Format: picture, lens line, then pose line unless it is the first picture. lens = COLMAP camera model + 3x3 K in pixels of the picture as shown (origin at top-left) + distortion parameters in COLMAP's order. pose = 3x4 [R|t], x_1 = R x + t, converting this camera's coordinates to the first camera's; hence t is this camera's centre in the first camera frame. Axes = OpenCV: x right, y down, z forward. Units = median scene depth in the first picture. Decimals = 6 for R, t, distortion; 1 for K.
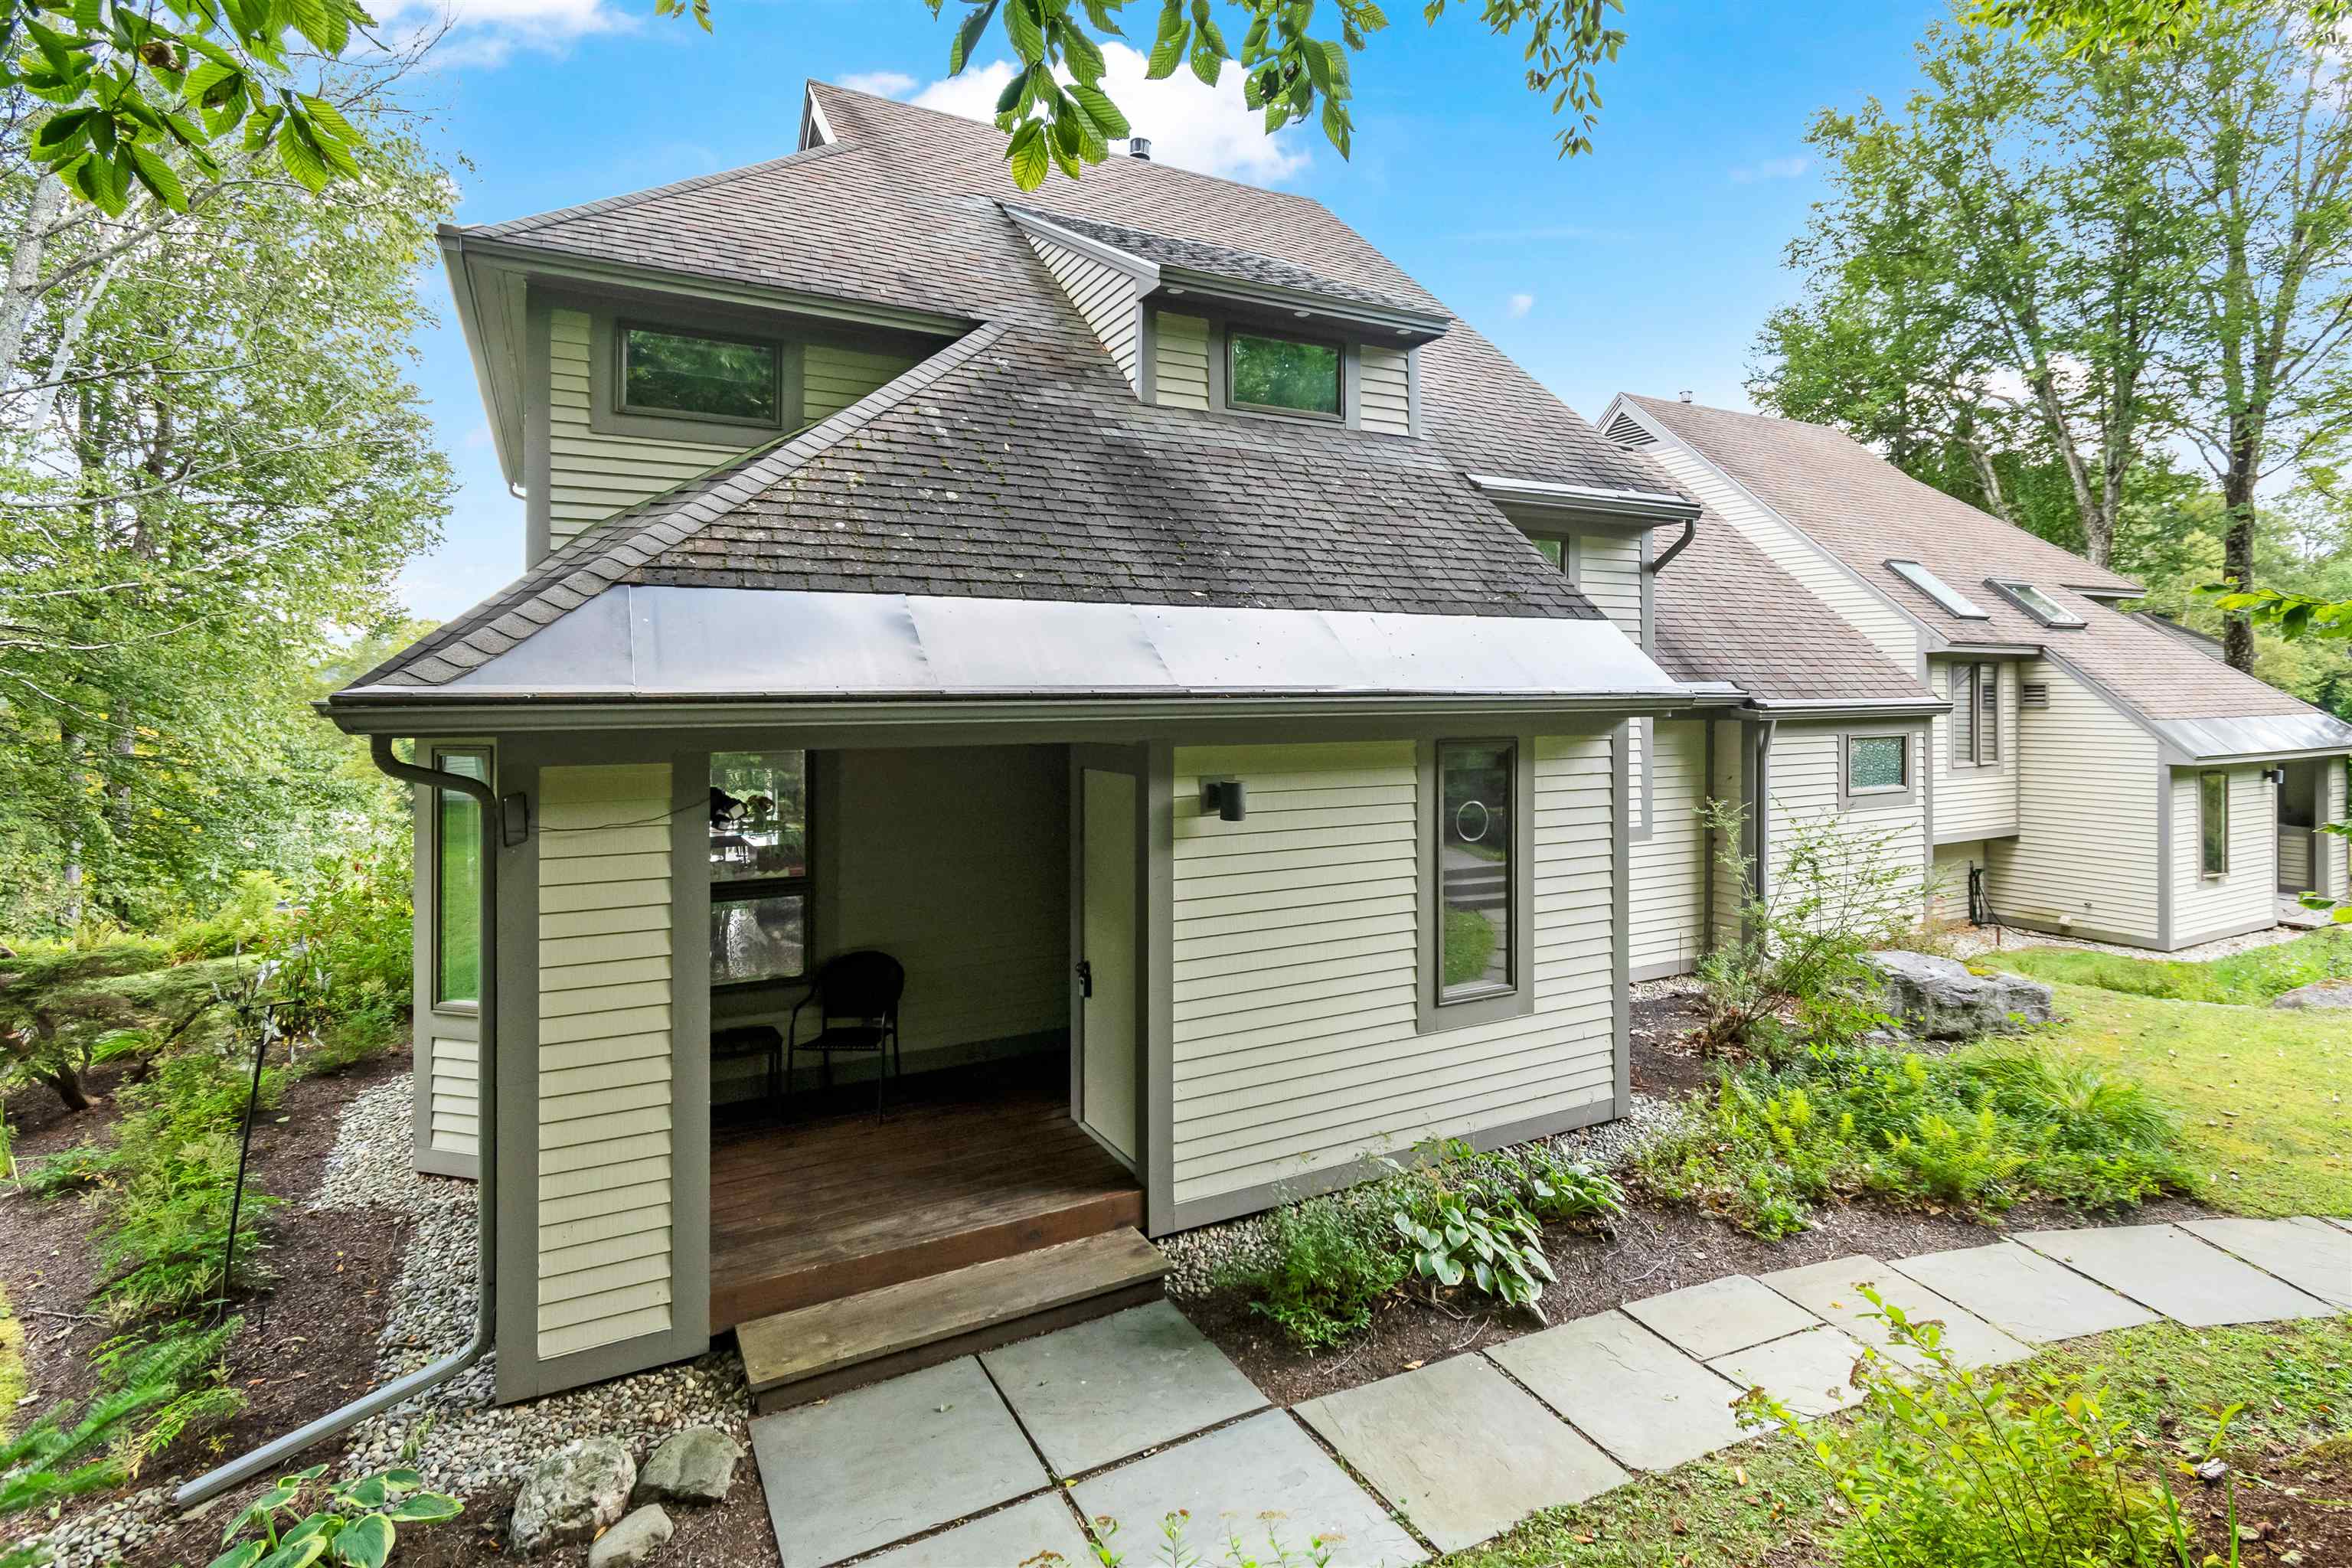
lens RADIAL K [[1143.4, 0, 1182.1], [0, 1143.4, 690.4], [0, 0, 1]] dist [0.000889, 0.000011]
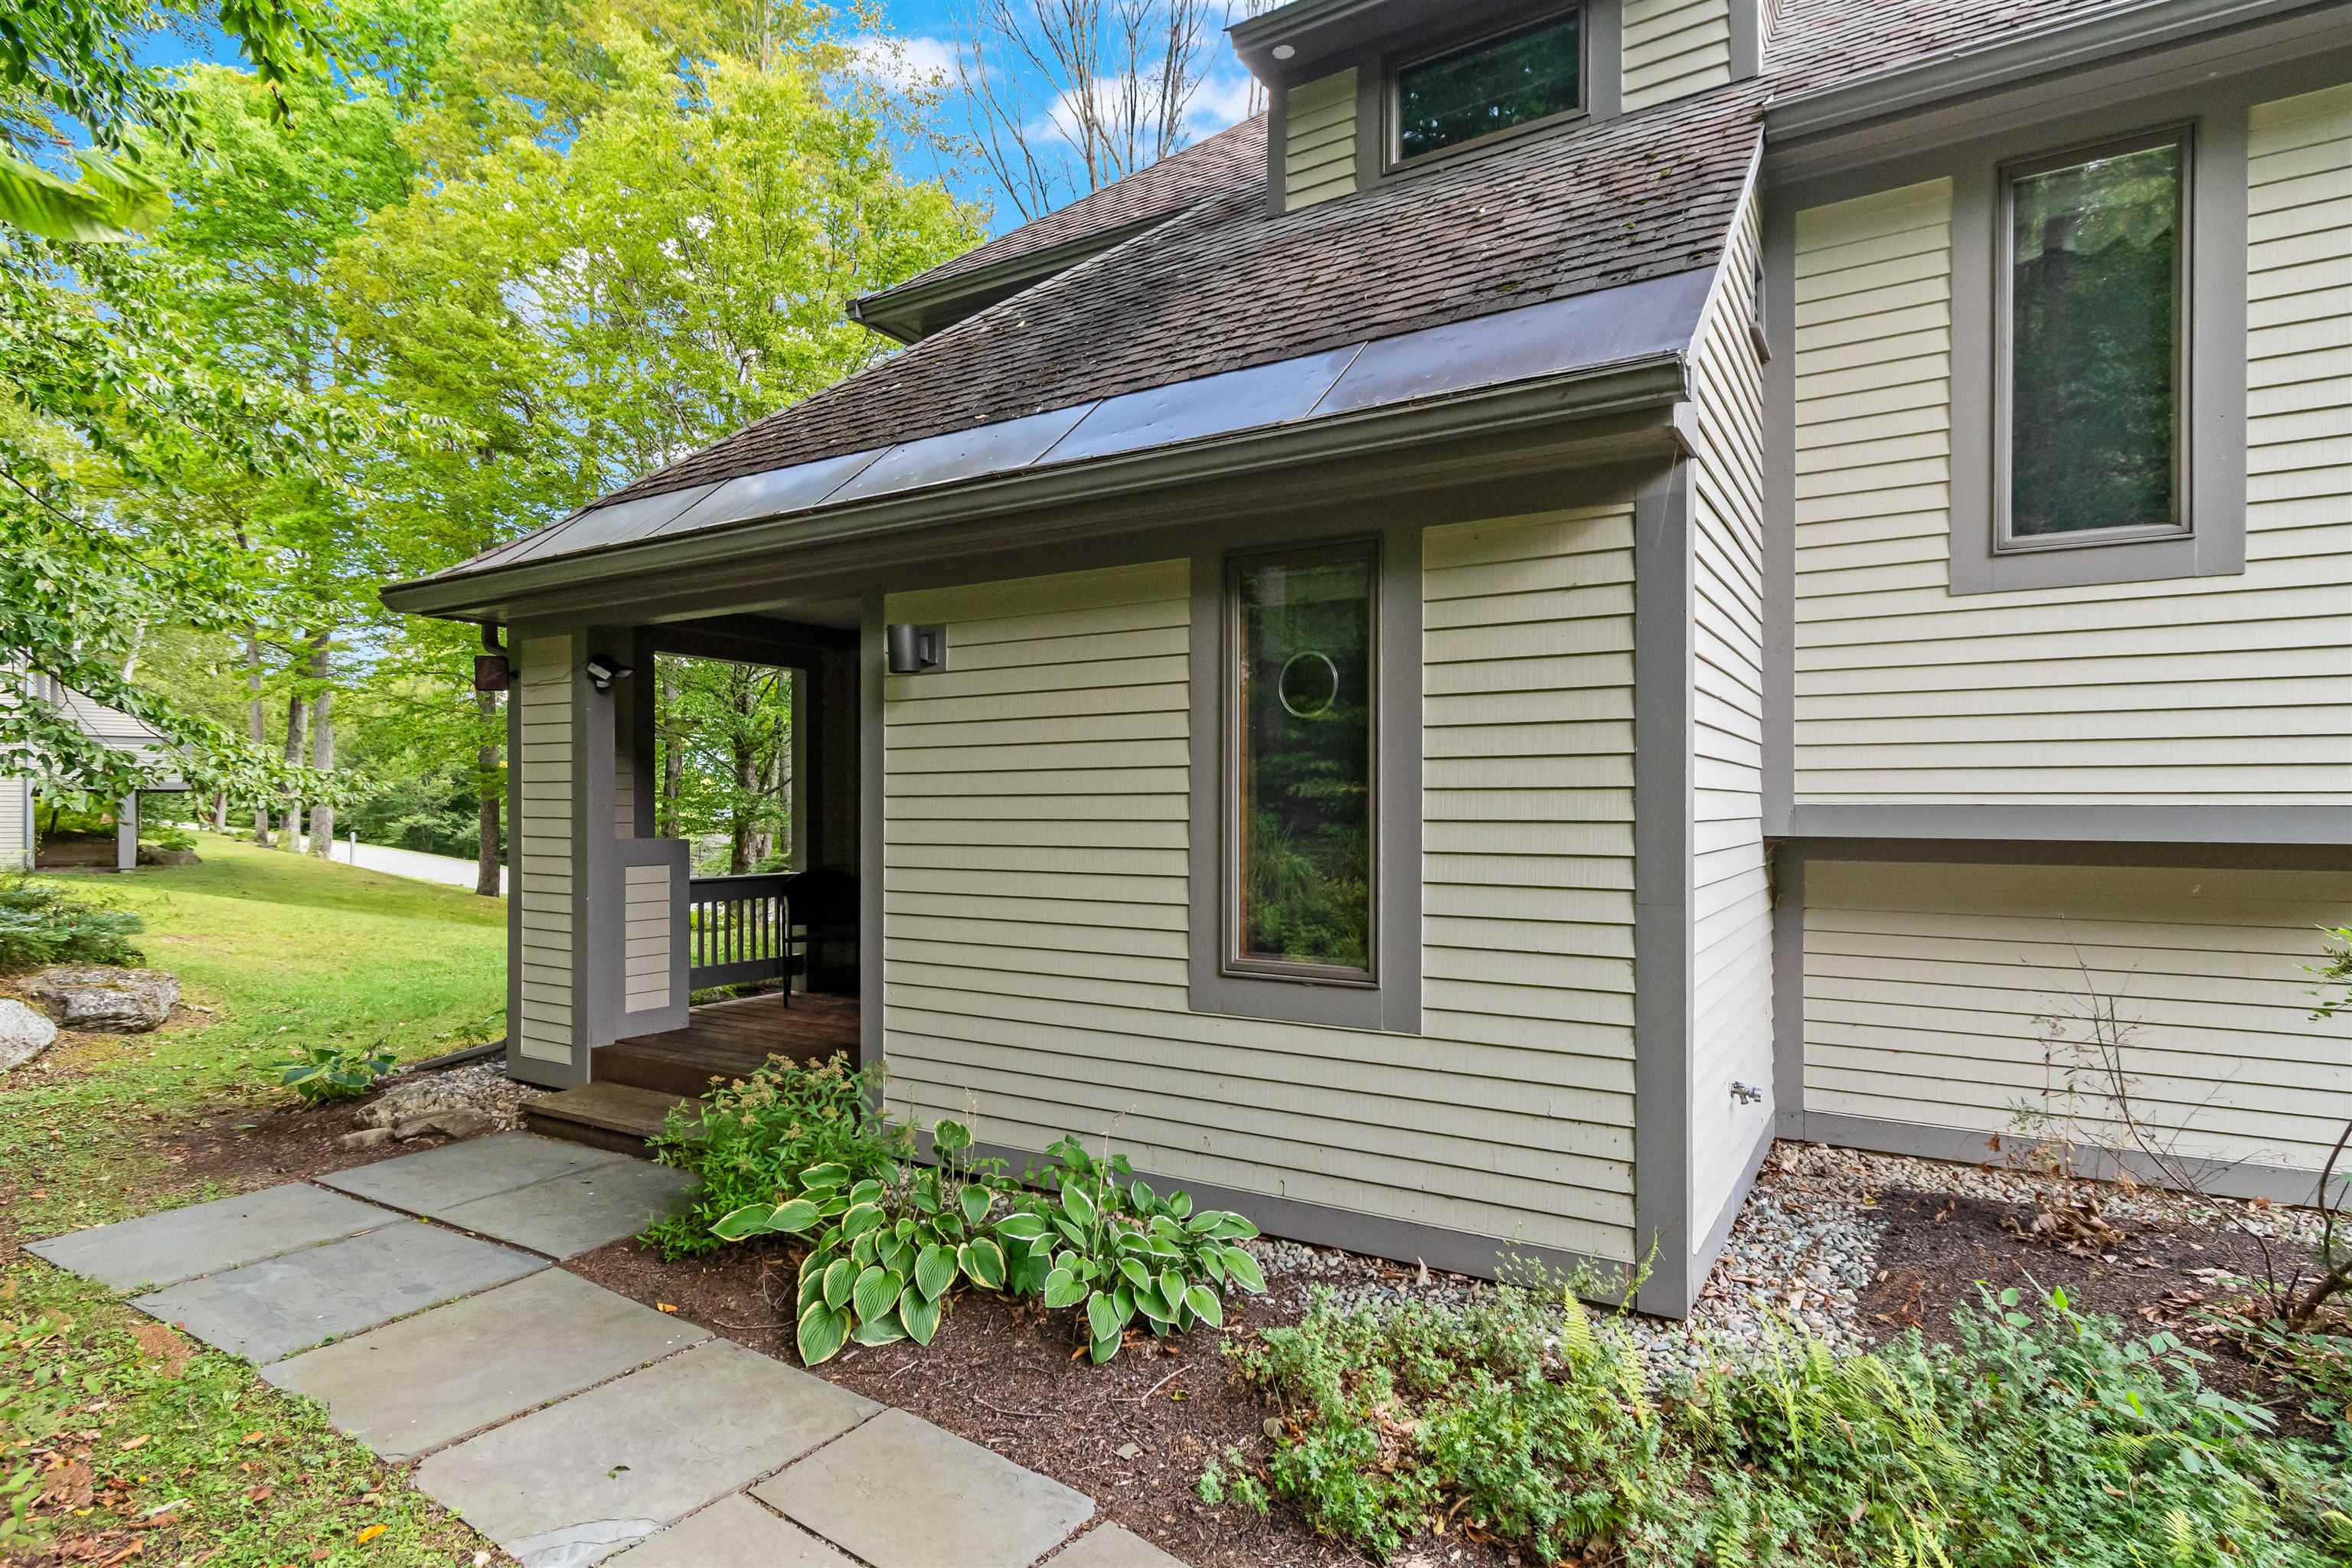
lens RADIAL K [[1208.1, 0, 1176.0], [0, 1208.1, 784.0], [0, 0, 1]] dist [0.002614, 0.000408]
pose [[0.502836, -0.005383, -0.864365, 0.797030], [0.006679, 0.999975, -0.002343, 0.174372], [0.864356, -0.004595, 0.502860, 0.650548]]
